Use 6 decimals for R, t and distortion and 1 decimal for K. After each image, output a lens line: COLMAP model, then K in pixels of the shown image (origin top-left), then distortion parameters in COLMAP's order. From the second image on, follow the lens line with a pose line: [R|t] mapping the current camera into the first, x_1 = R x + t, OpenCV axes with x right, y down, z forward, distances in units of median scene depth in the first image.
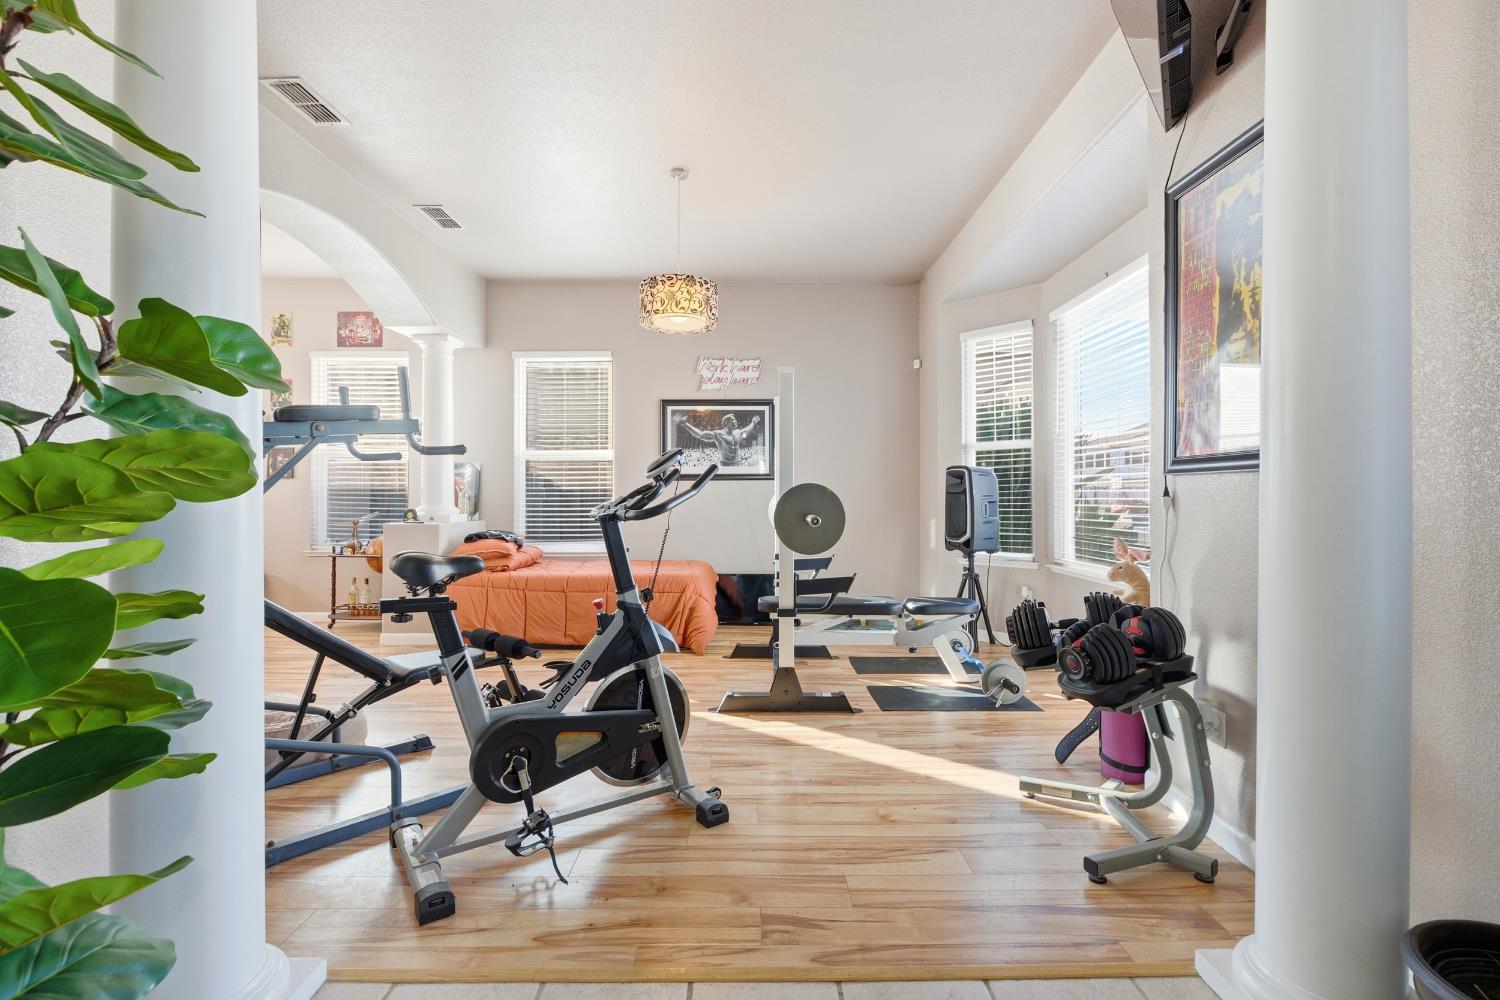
lens RADIAL K [[681.6, 0, 750.0], [0, 681.6, 500.0], [0, 0, 1]] dist [0.000281, -0.000312]
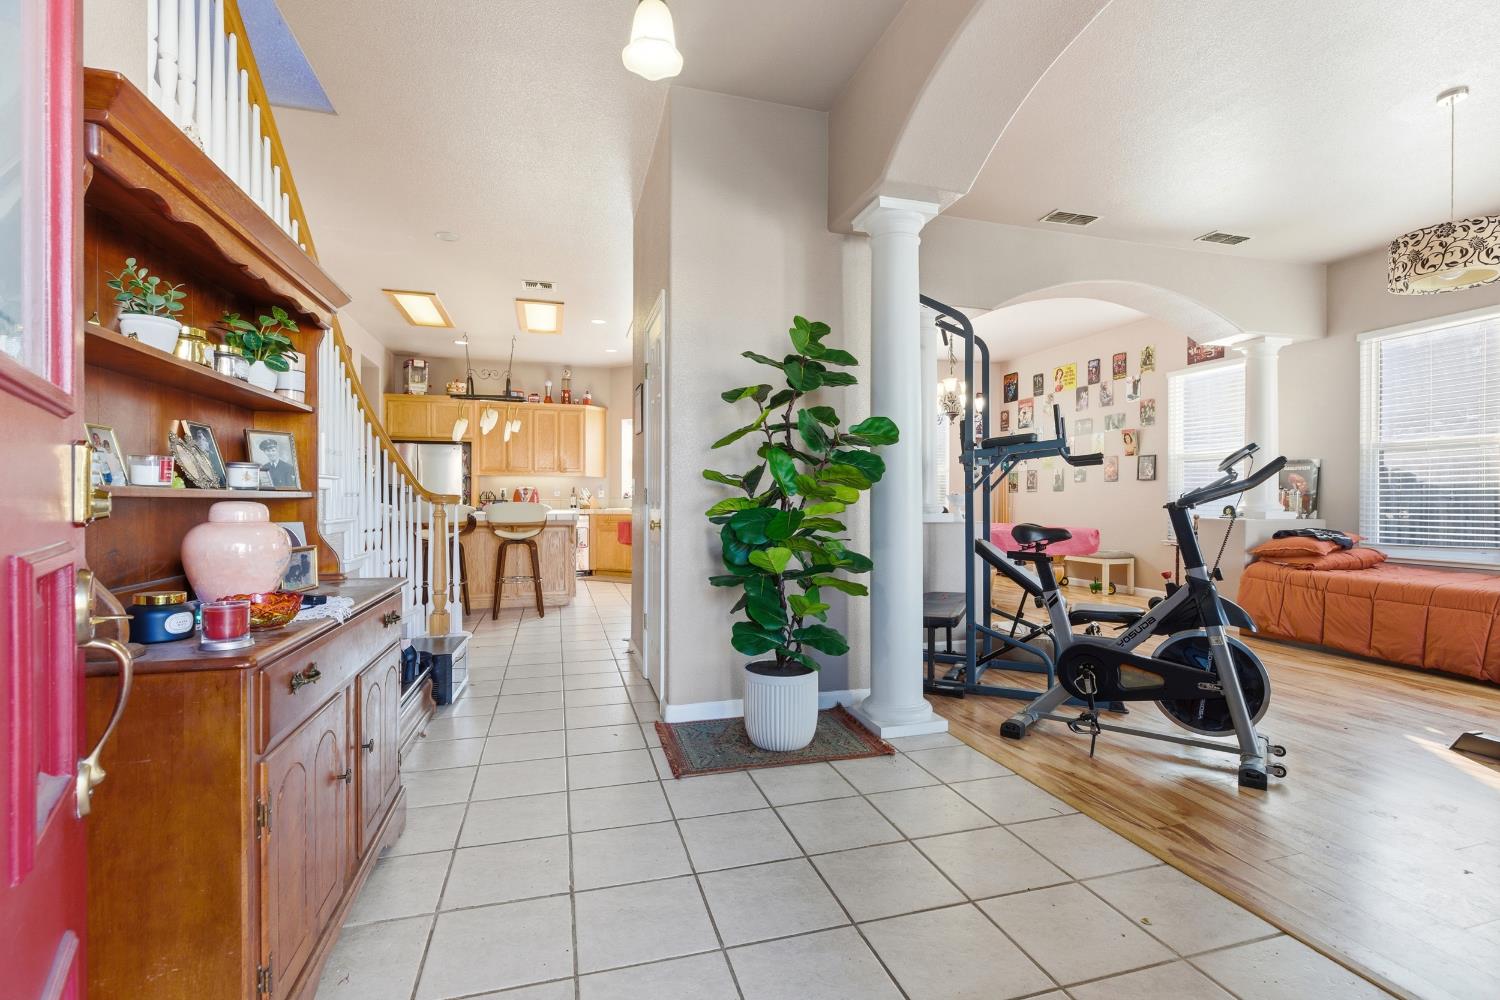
lens RADIAL K [[664.5, 0, 750.0], [0, 664.5, 500.0], [0, 0, 1]] dist [-0.000404, -0.000031]
pose [[0.280599, 0.002397, -0.959822, 0.704708], [-0.006595, 0.999978, 0.000569, 0.021081], [0.959802, 0.006170, 0.280609, -0.064278]]
